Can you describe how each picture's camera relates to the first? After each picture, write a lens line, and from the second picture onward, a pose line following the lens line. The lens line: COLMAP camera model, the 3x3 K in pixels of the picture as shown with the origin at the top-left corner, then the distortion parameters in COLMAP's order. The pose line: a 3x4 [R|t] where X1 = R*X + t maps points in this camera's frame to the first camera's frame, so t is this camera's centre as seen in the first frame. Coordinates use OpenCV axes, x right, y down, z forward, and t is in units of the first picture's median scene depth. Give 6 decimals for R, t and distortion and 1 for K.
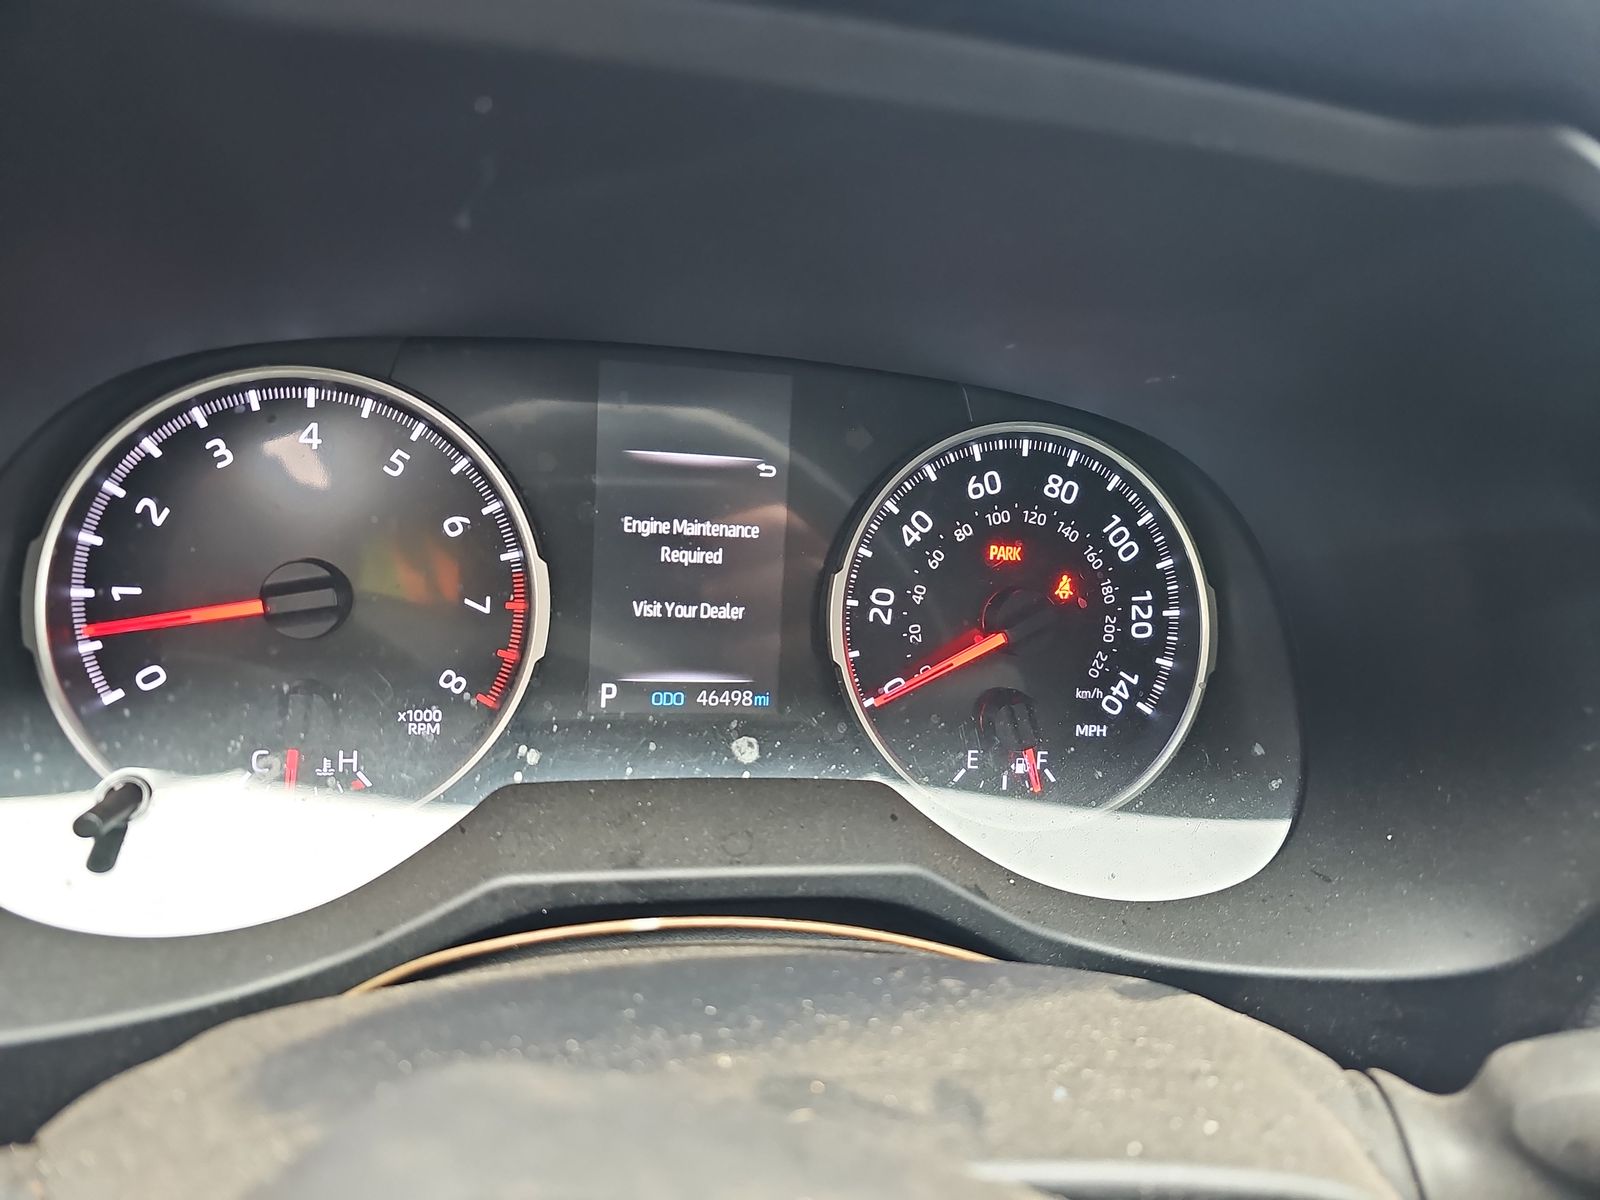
lens RADIAL K [[1098.2, 0, 797.1], [0, 1098.2, 595.7], [0, 0, 1]] dist [0.030616, -0.025278]
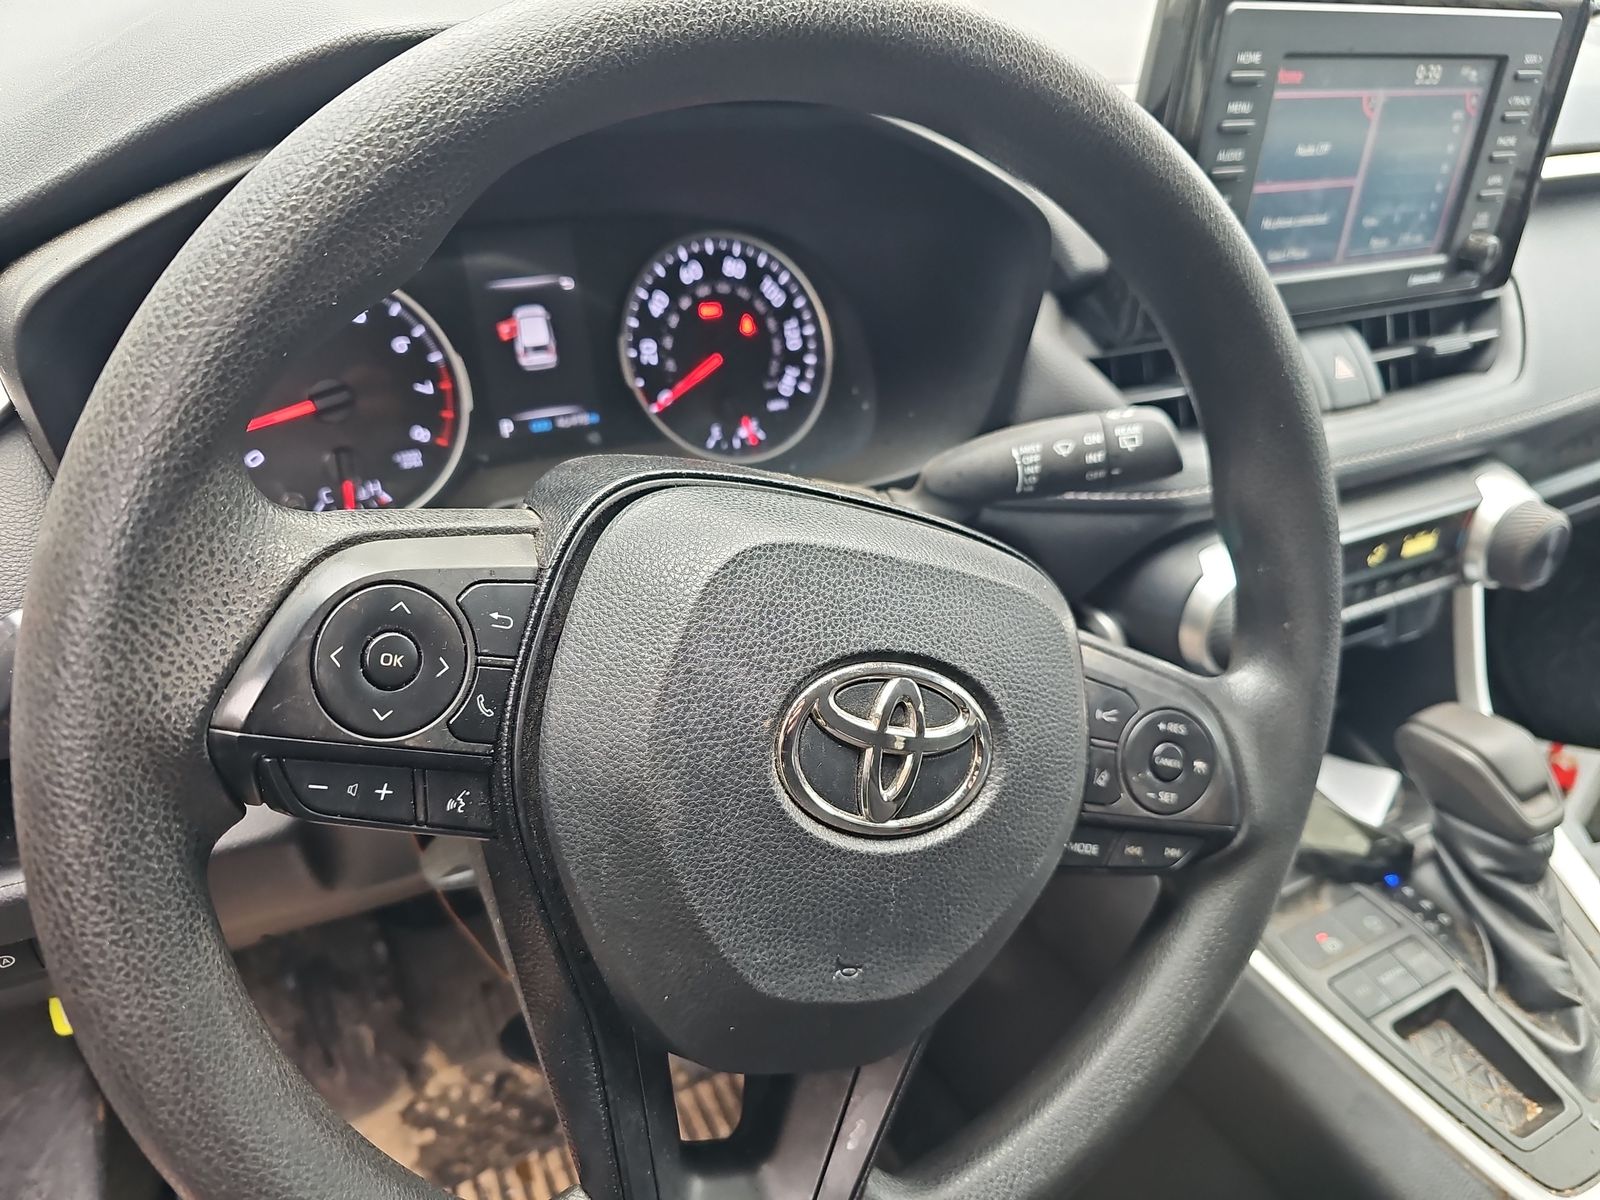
lens RADIAL K [[1098.2, 0, 789.8], [0, 1098.2, 639.3], [0, 0, 1]] dist [0.030616, -0.025278]
pose [[0.960668, -0.219376, 0.170270, -0.107530], [0.181608, 0.960154, 0.212422, 0.116067], [-0.210086, -0.173145, 0.962229, -0.831993]]
